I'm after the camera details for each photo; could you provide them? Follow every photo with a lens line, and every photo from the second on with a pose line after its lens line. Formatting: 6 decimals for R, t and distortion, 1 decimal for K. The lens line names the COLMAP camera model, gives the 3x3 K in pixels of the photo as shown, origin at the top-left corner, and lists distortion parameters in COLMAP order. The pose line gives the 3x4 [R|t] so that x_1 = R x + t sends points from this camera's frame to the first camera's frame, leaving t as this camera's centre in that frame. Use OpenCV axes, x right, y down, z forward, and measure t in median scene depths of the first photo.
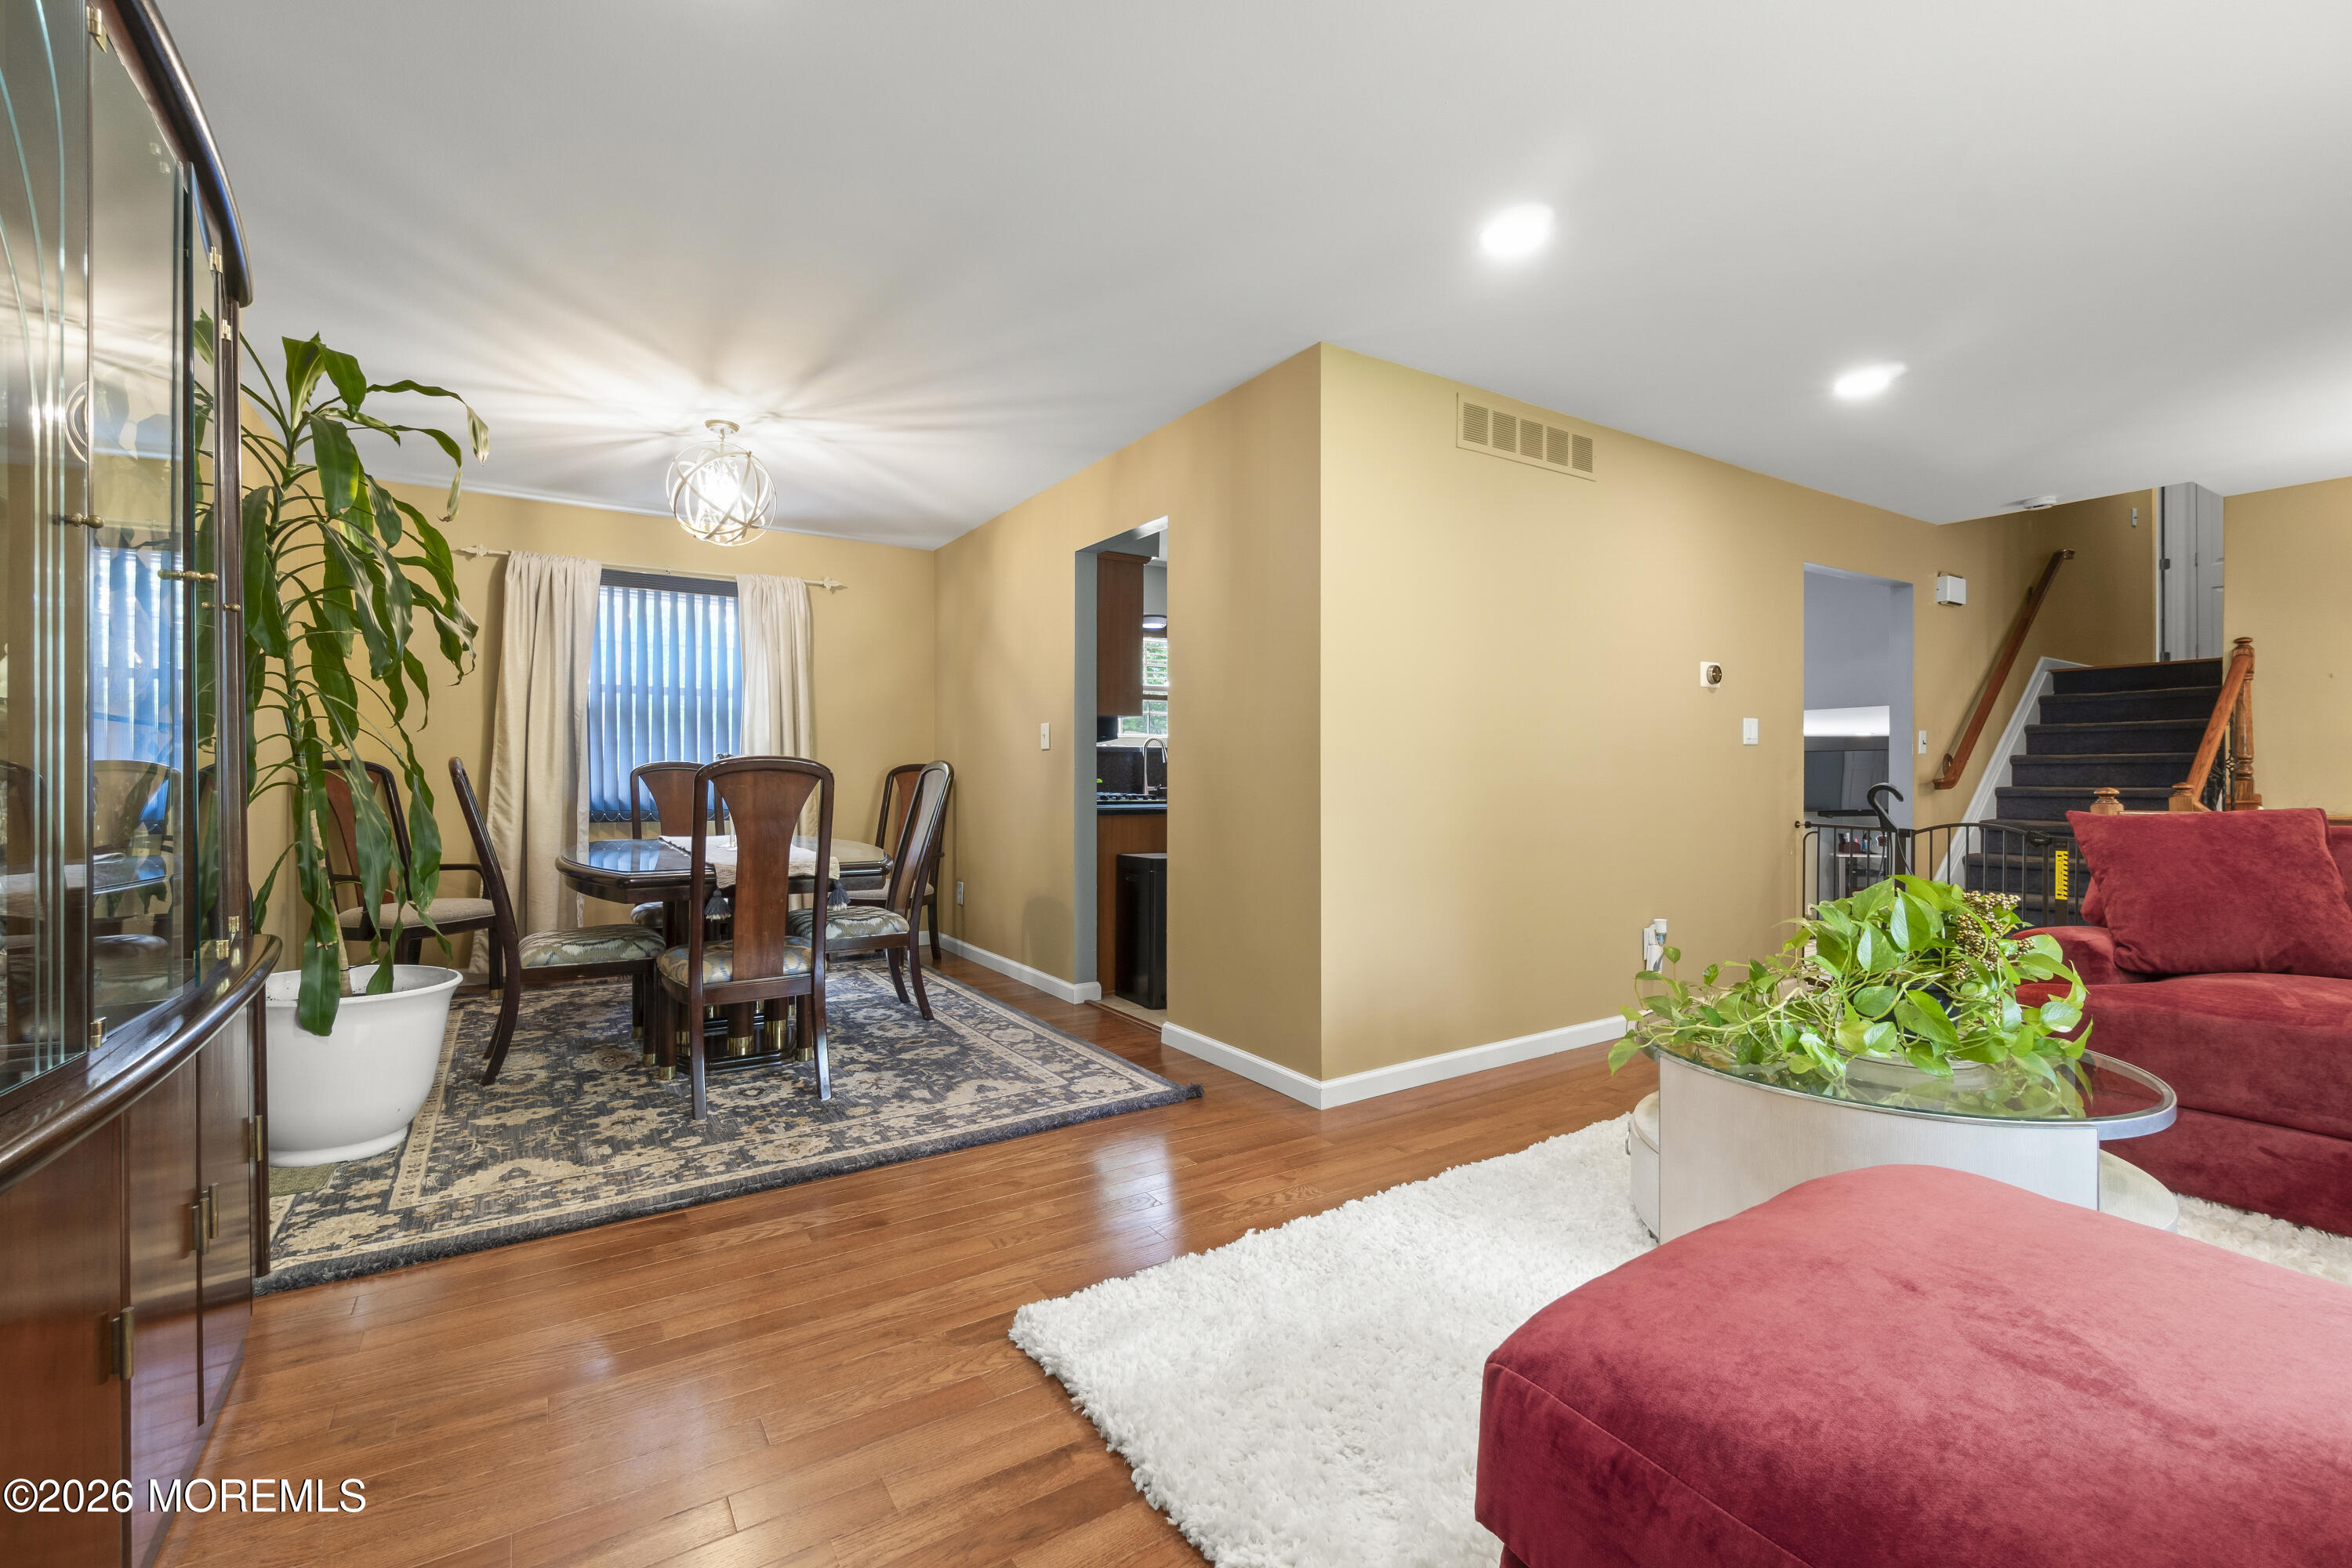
lens RADIAL K [[1013.0, 0, 1172.7], [0, 1013.0, 777.0], [0, 0, 1]] dist [-0.000736, -0.000009]
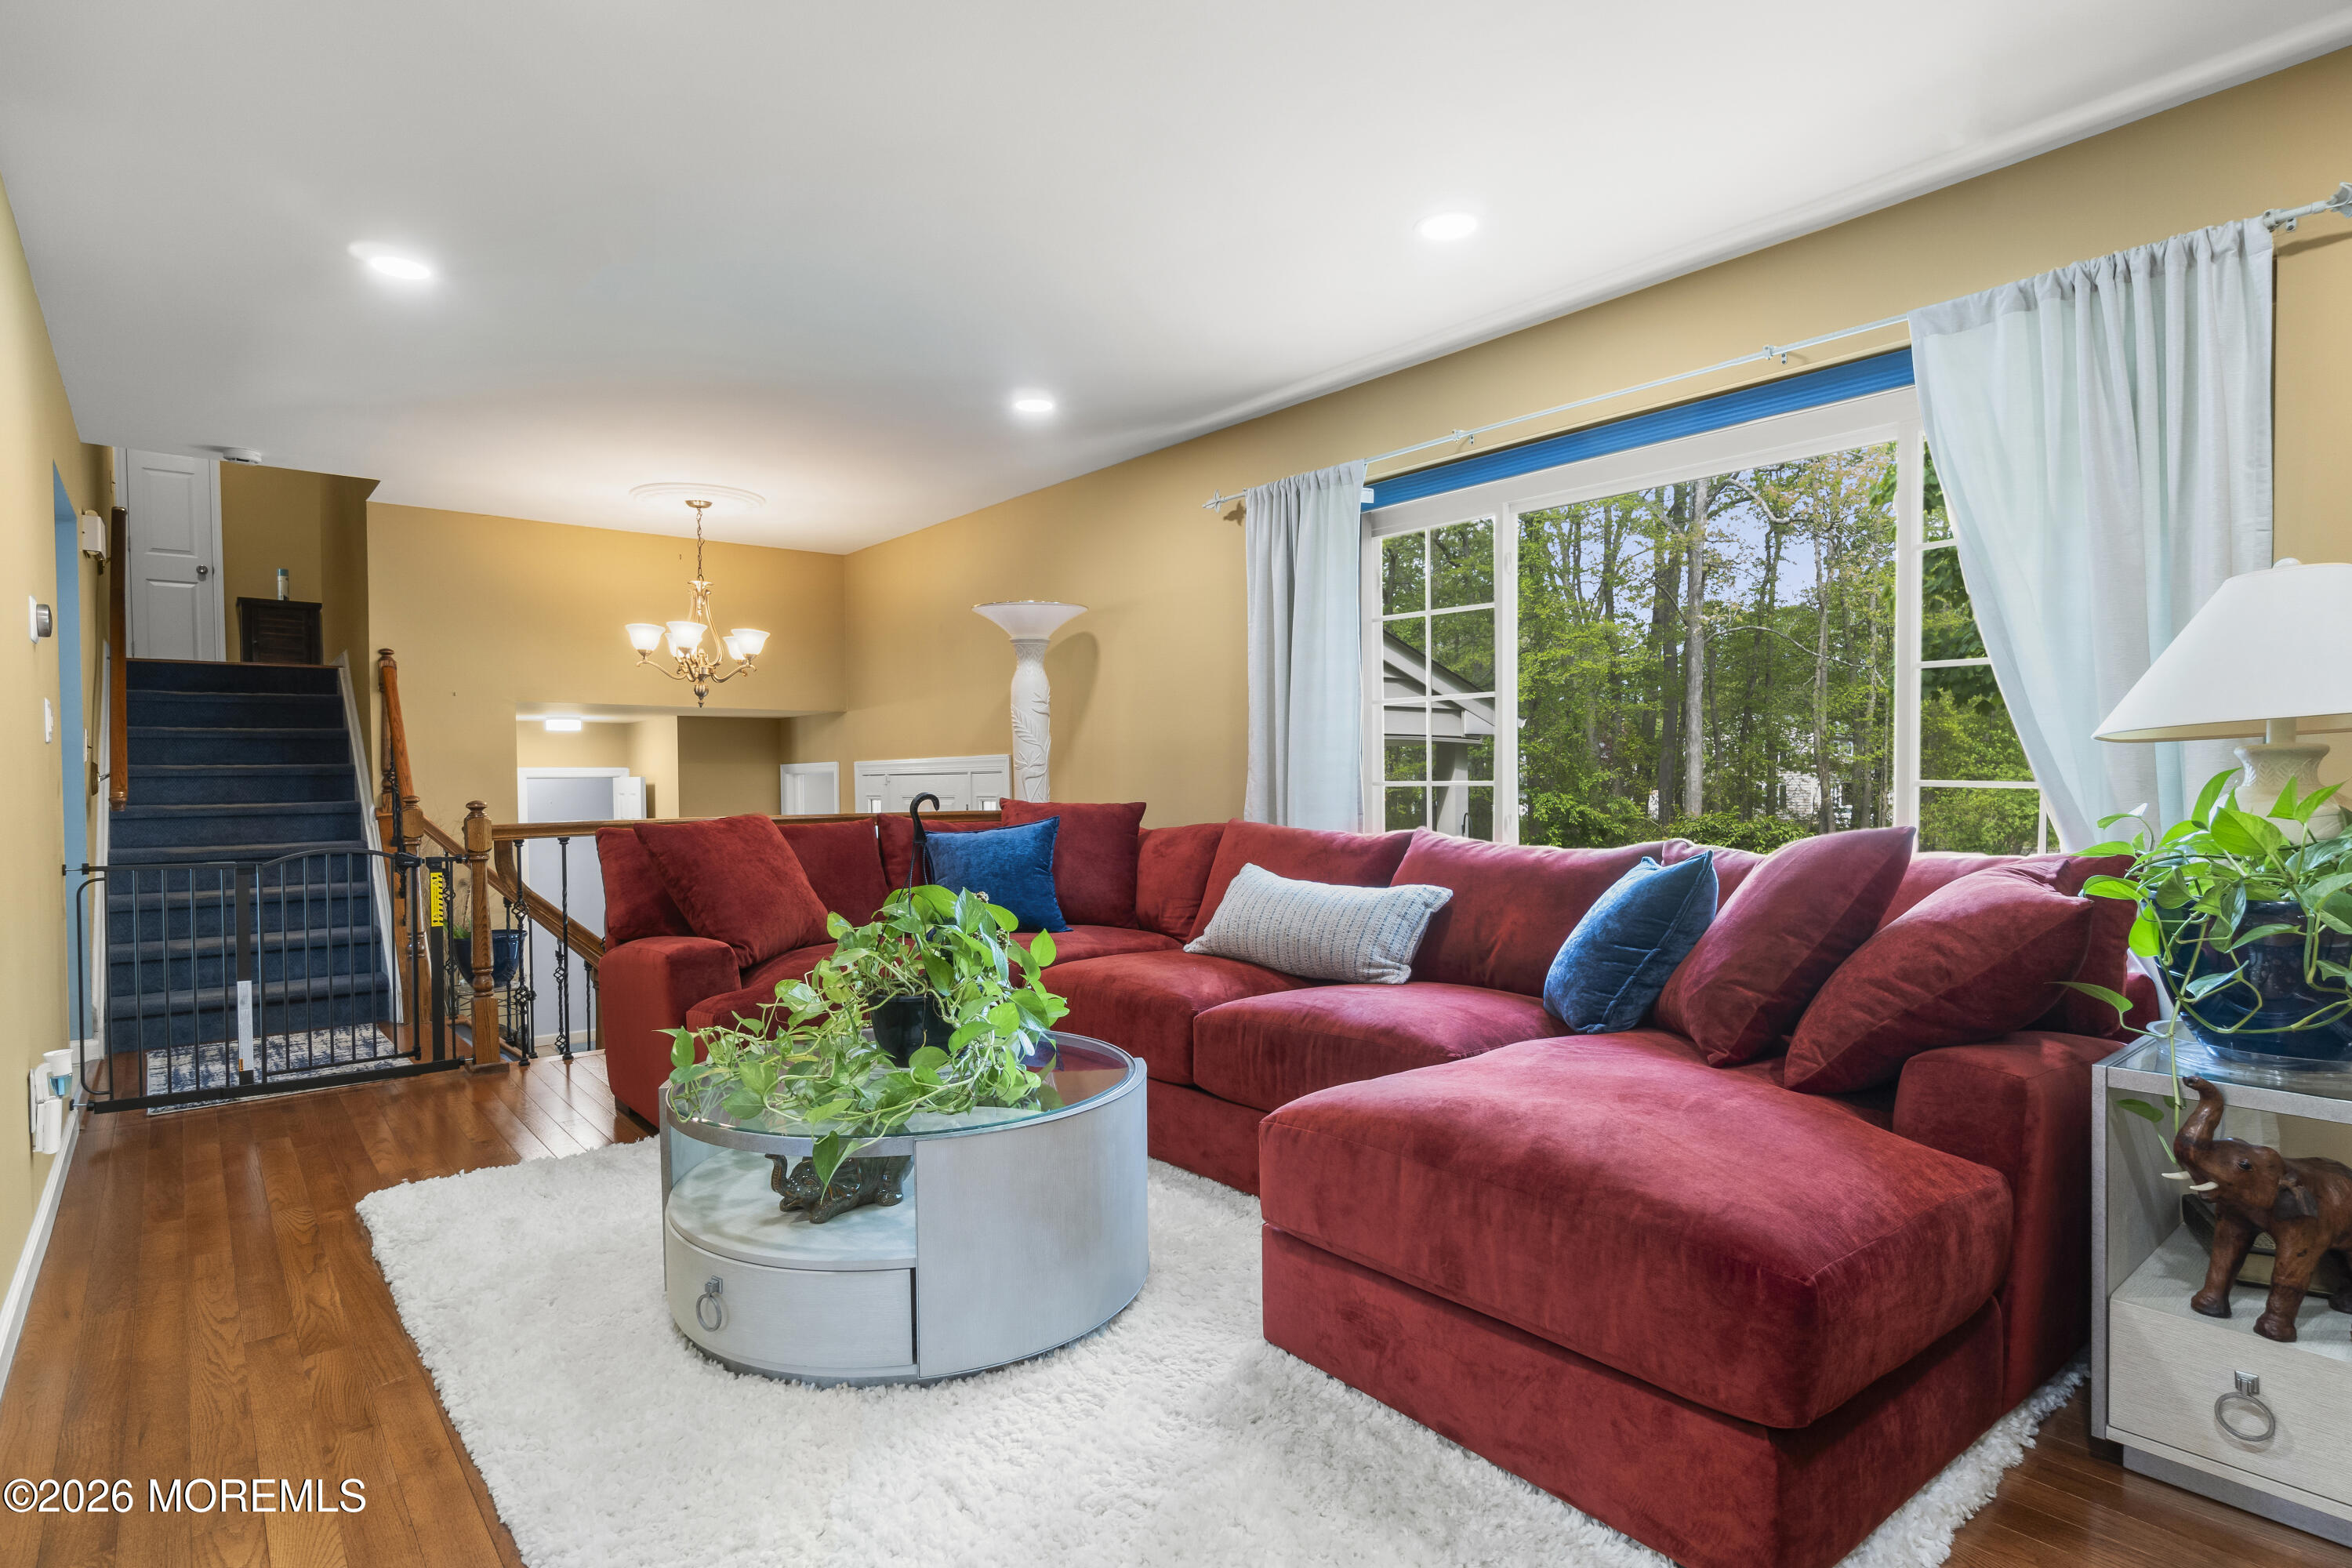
lens RADIAL K [[1238.1, 0, 1172.2], [0, 1238.1, 787.4], [0, 0, 1]] dist [-0.005890, -0.000354]
pose [[-0.102034, -0.004401, 0.994771, -0.182683], [0.008565, 0.999949, 0.005302, -0.003009], [-0.994744, 0.009062, -0.101992, 0.320957]]
